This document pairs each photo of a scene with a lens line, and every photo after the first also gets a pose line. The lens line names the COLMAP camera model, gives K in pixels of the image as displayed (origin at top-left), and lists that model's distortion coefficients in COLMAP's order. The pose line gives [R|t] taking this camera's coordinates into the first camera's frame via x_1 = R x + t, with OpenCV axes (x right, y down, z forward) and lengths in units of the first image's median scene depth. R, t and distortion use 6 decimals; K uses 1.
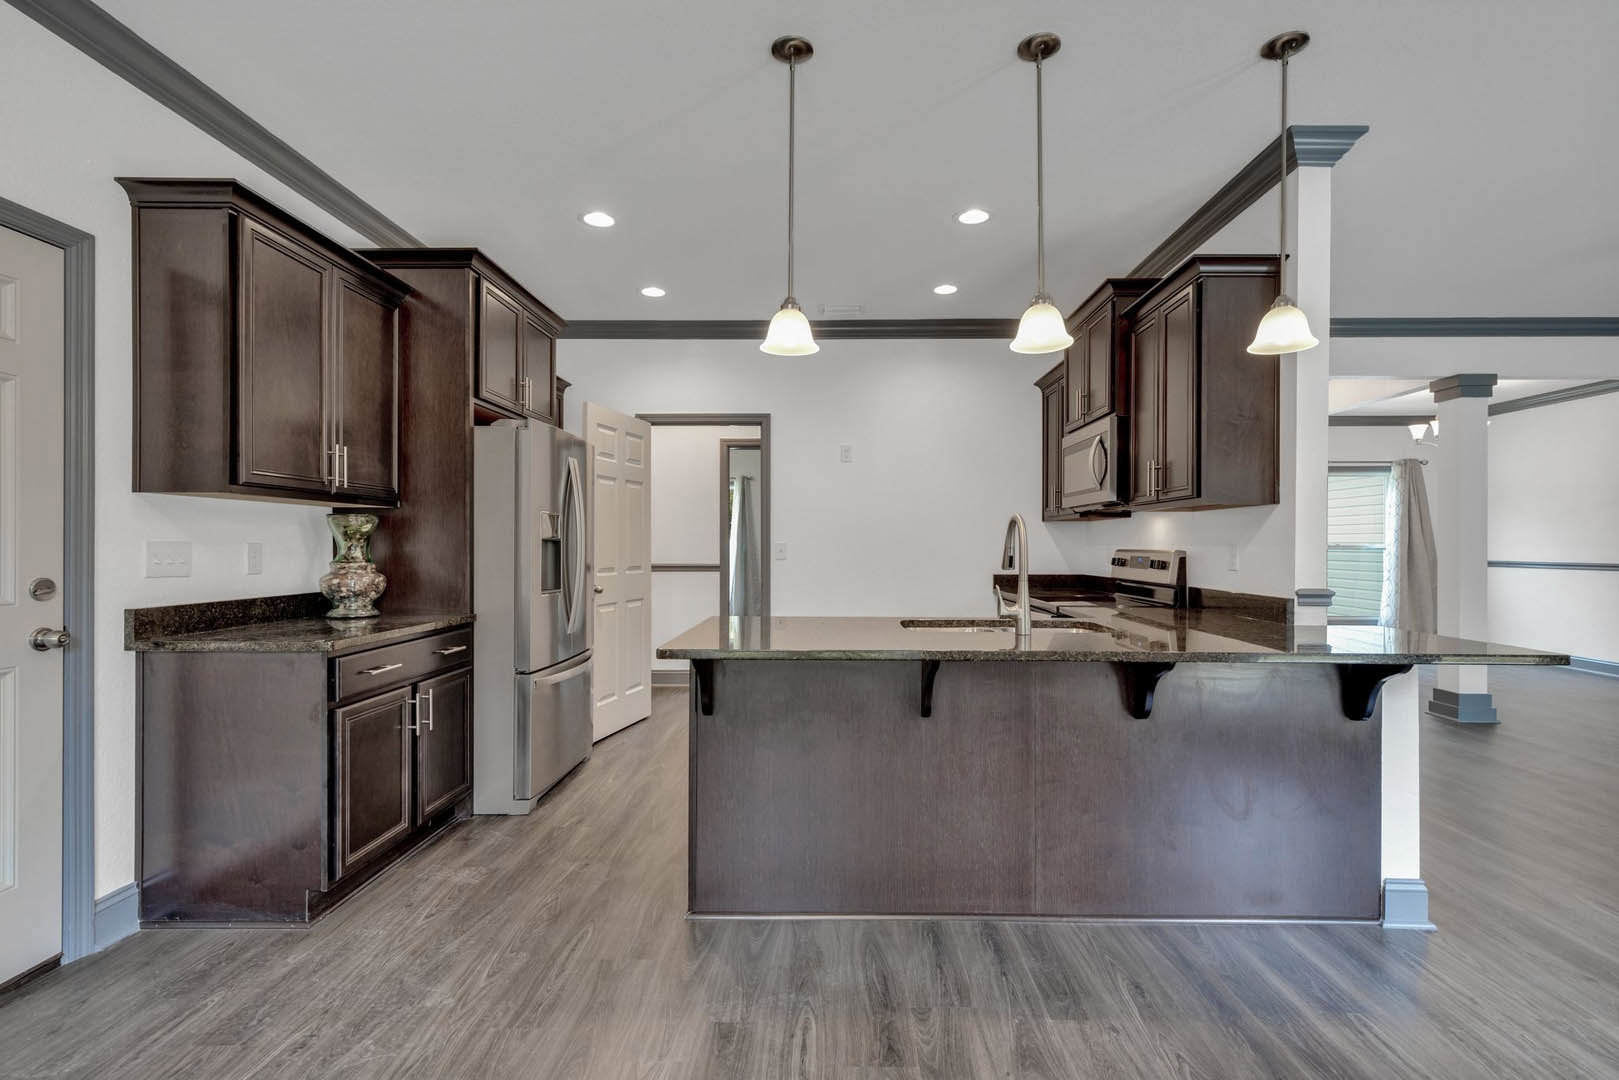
lens RADIAL K [[744.8, 0, 825.4], [0, 744.8, 544.2], [0, 0, 1]] dist [0.010638, 0.000676]
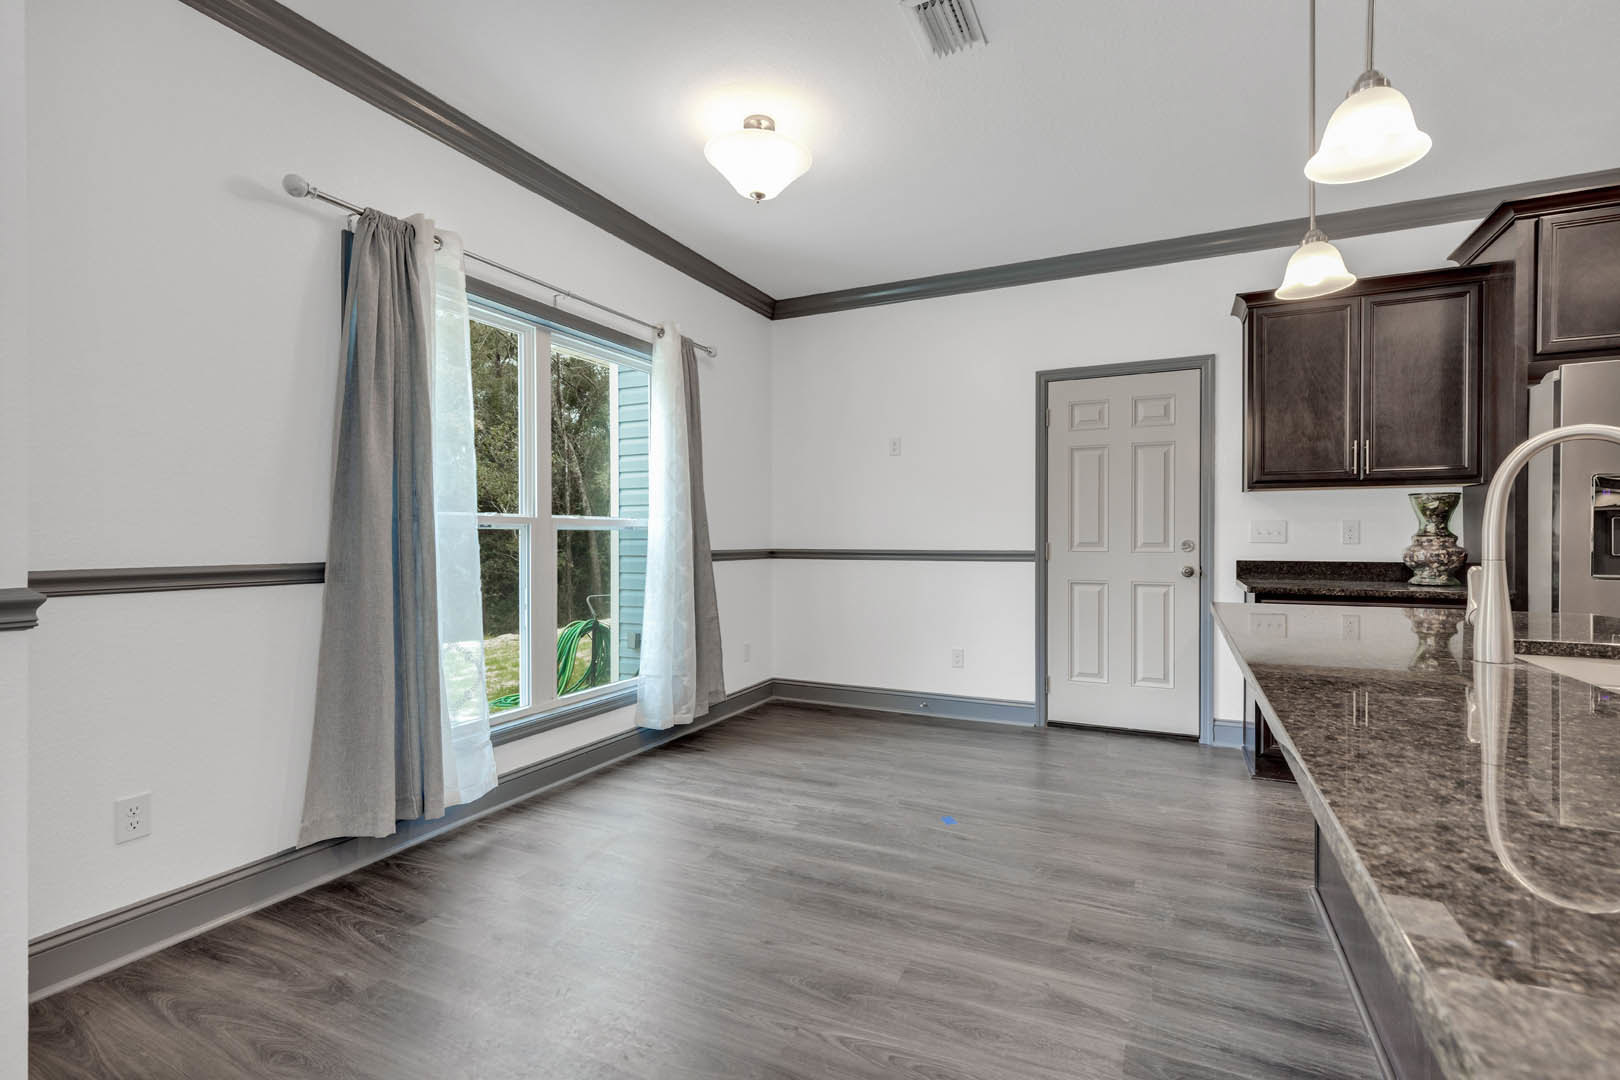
lens RADIAL K [[734.9, 0, 825.2], [0, 734.9, 540.6], [0, 0, 1]] dist [0.006974, 0.000497]
pose [[-0.415921, 0.003555, -0.909394, 1.071066], [0.000498, 0.999993, 0.003681, 0.037170], [0.909401, 0.001078, -0.415920, 0.903558]]
